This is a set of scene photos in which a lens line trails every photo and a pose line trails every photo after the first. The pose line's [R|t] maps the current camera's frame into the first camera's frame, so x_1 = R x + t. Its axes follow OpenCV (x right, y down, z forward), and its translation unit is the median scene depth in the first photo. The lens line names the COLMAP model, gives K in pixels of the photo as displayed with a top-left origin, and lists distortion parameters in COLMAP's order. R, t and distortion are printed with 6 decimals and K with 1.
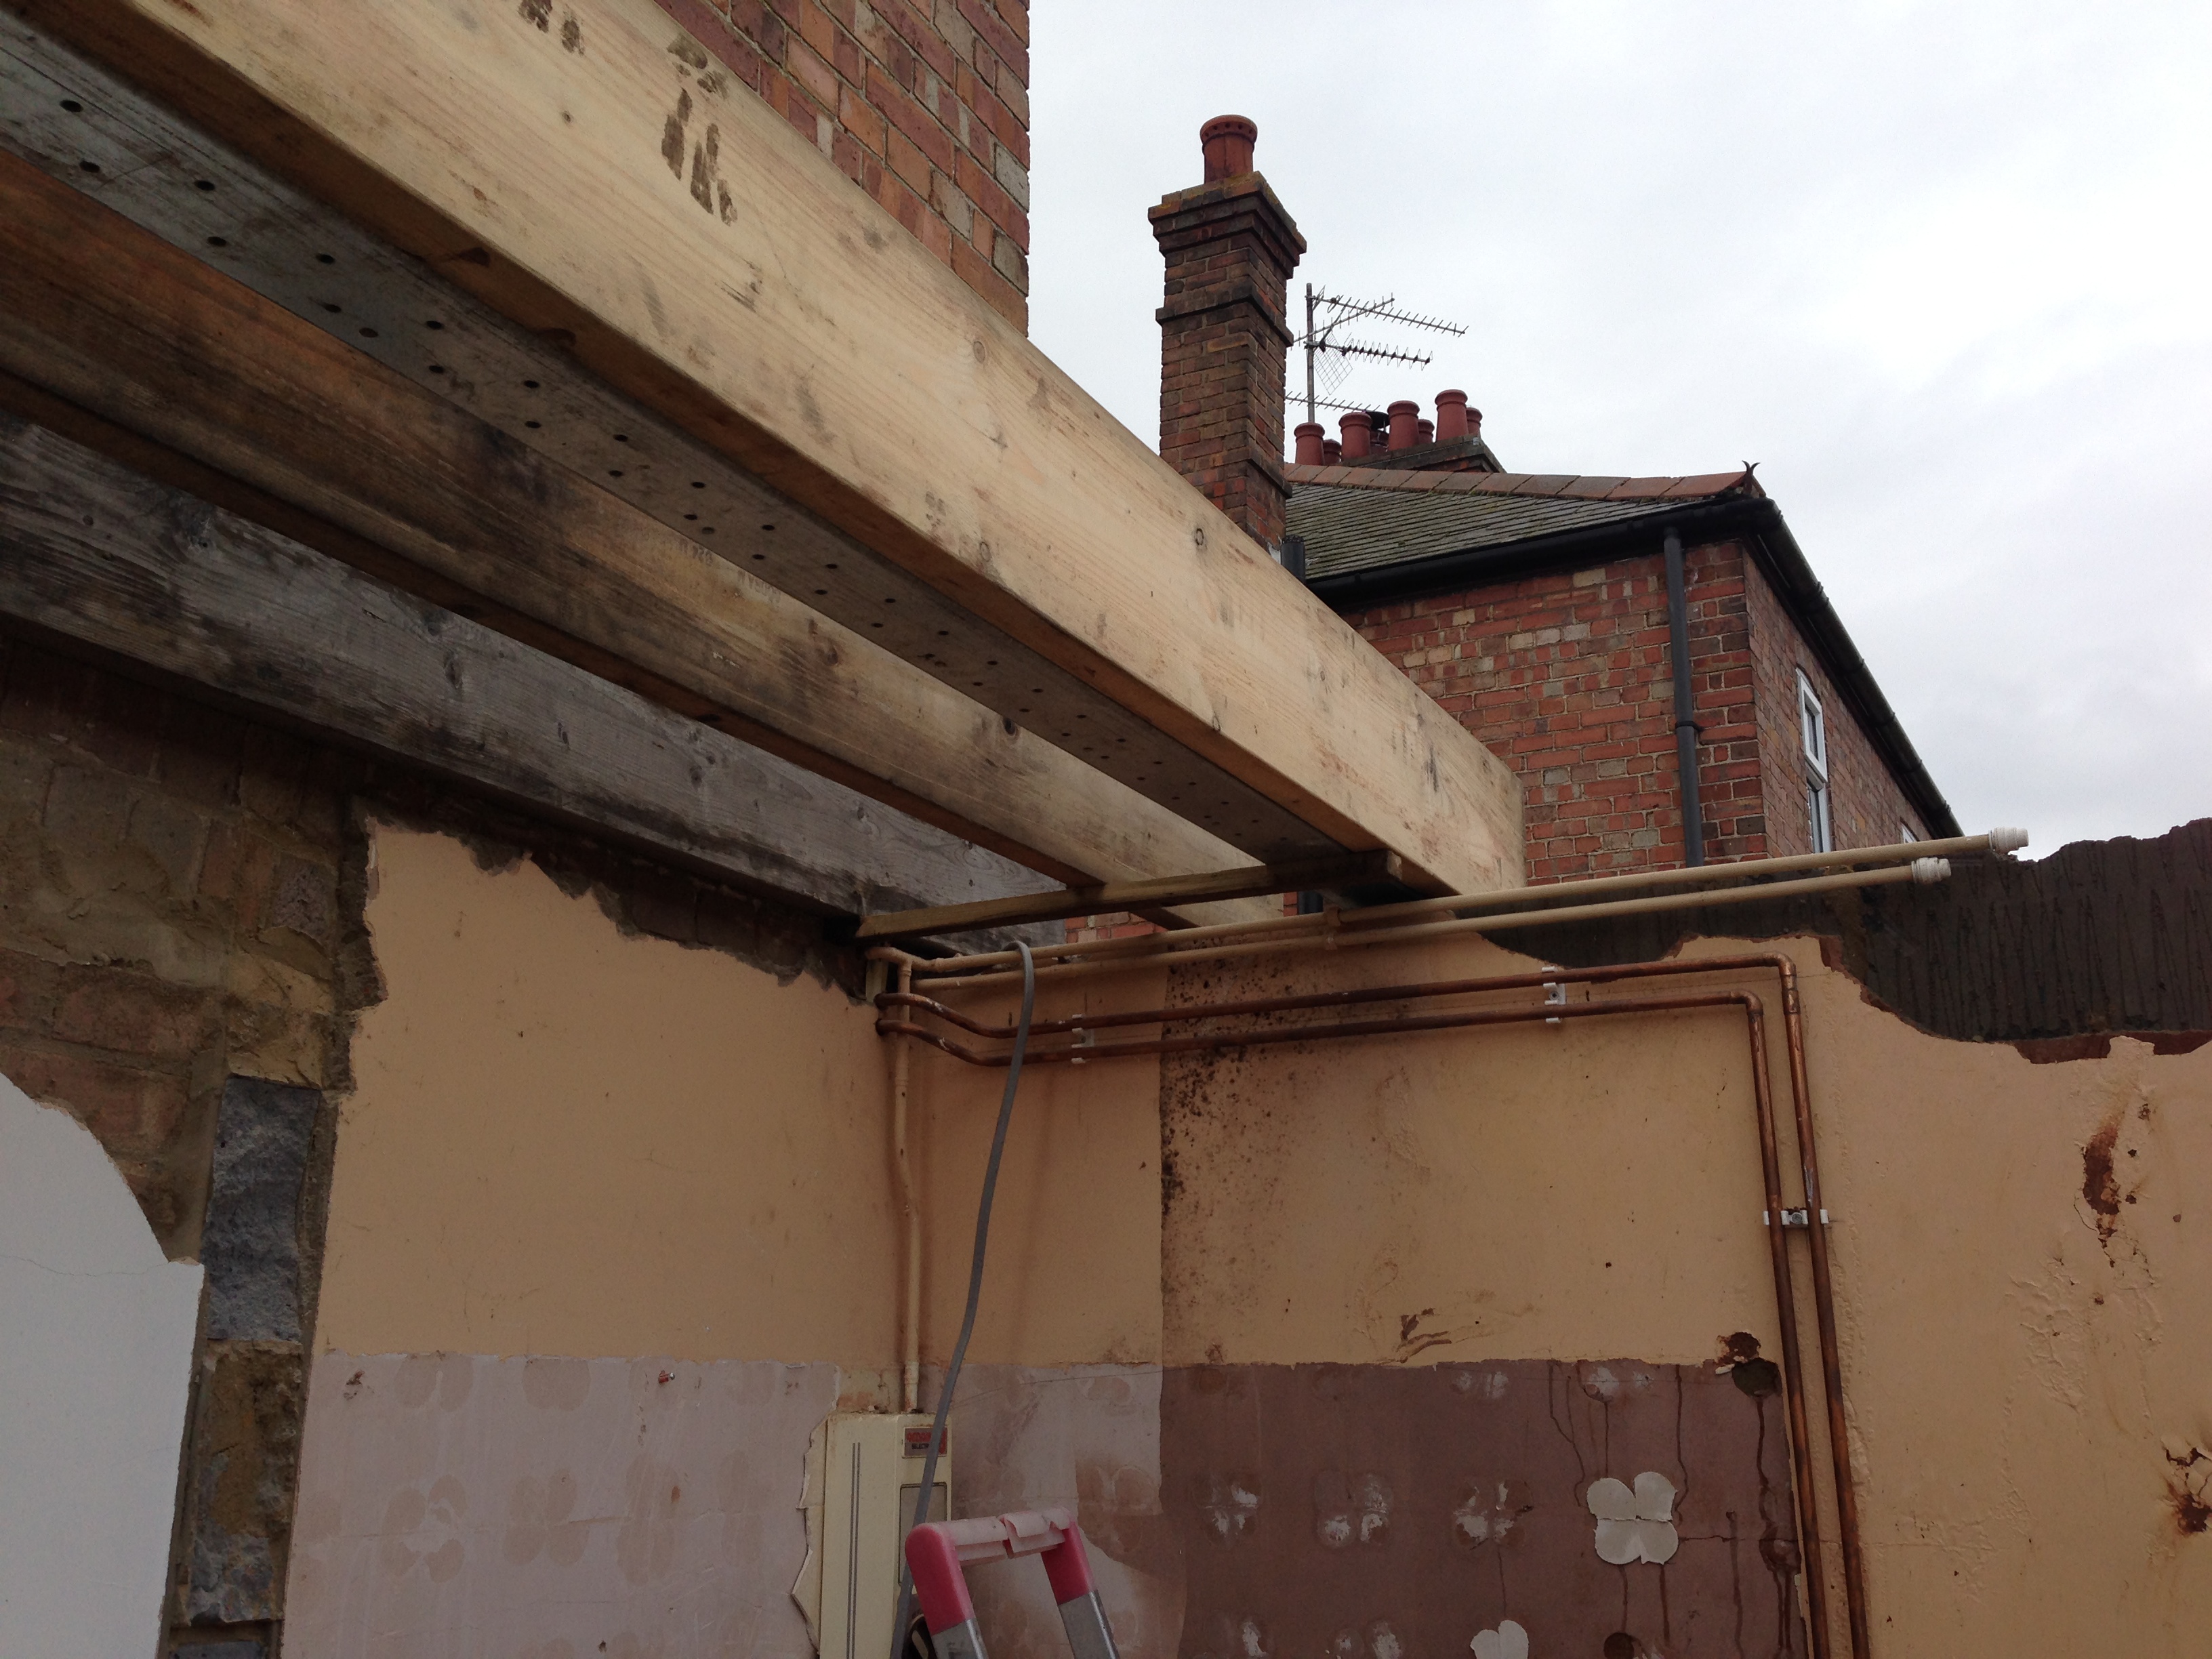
lens RADIAL K [[2006.5, 0, 1110.5], [0, 2006.5, 830.3], [0, 0, 1]] dist [0.130095, -0.223456]
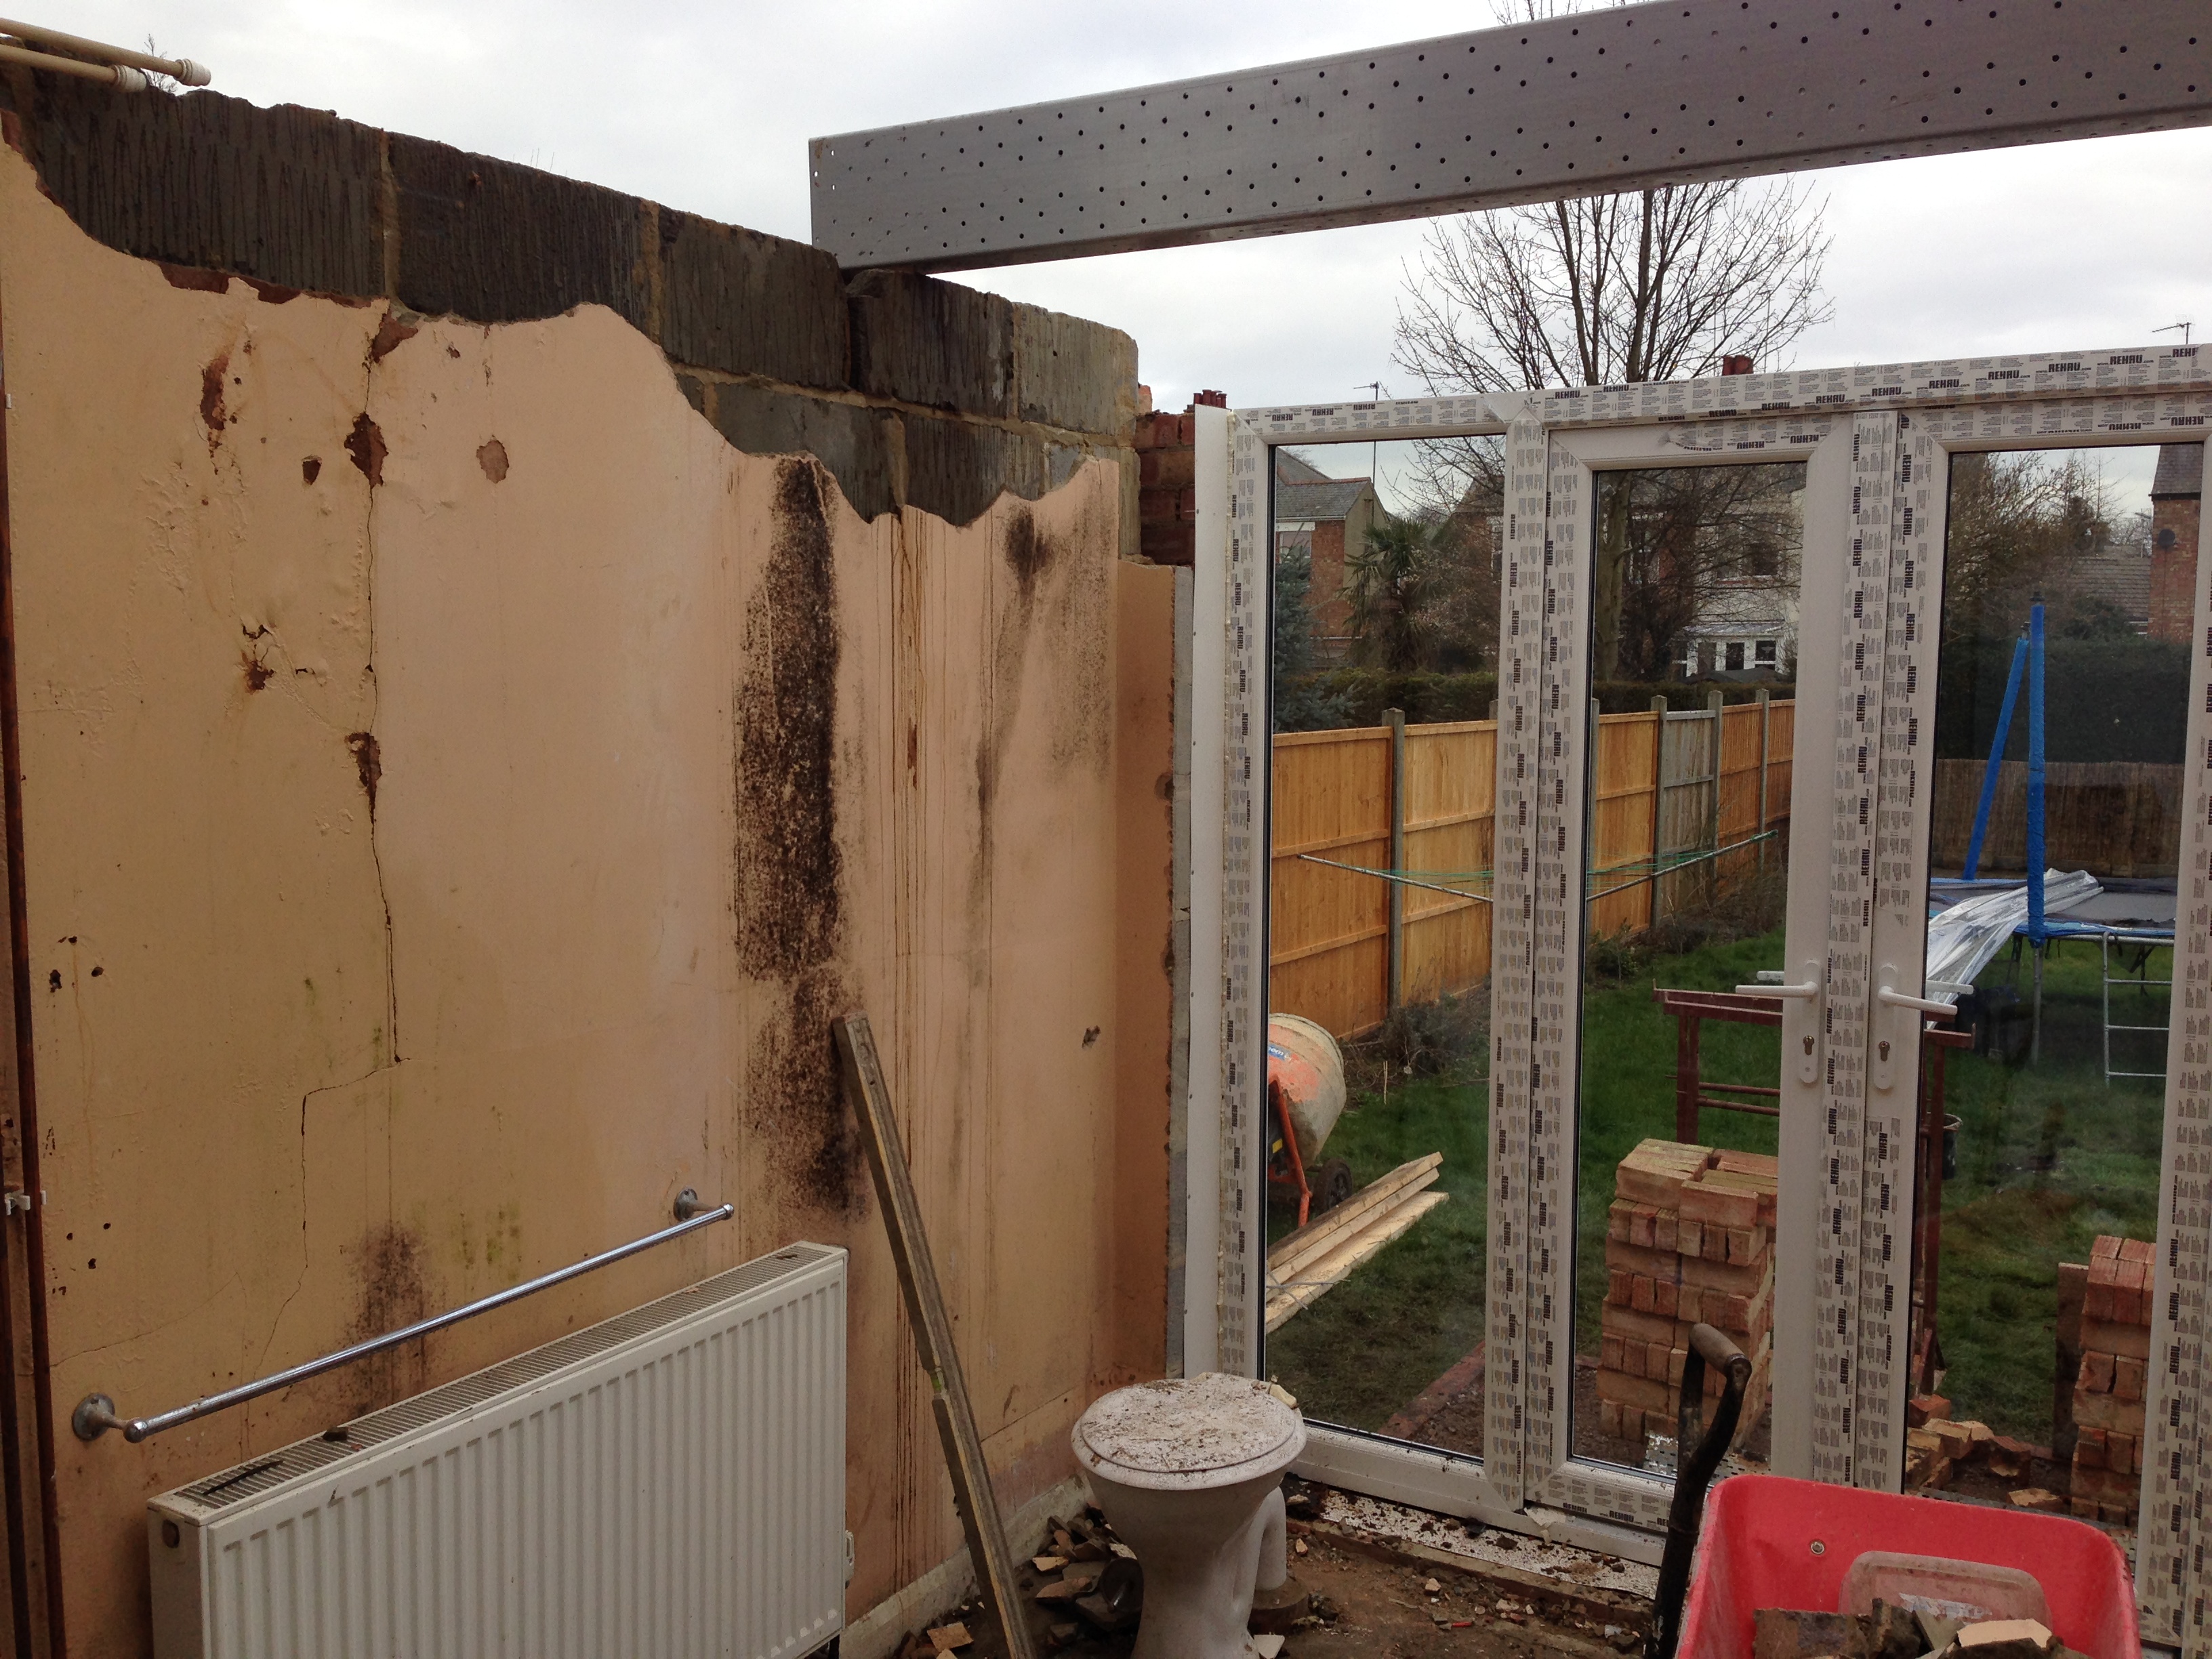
lens RADIAL K [[2006.5, 0, 1110.5], [0, 2006.5, 830.3], [0, 0, 1]] dist [0.130095, -0.223456]
pose [[0.041388, -0.095046, 0.994612, -0.534578], [-0.275967, 0.955653, 0.102807, 0.117217], [-0.960276, -0.278735, 0.013323, 0.348898]]
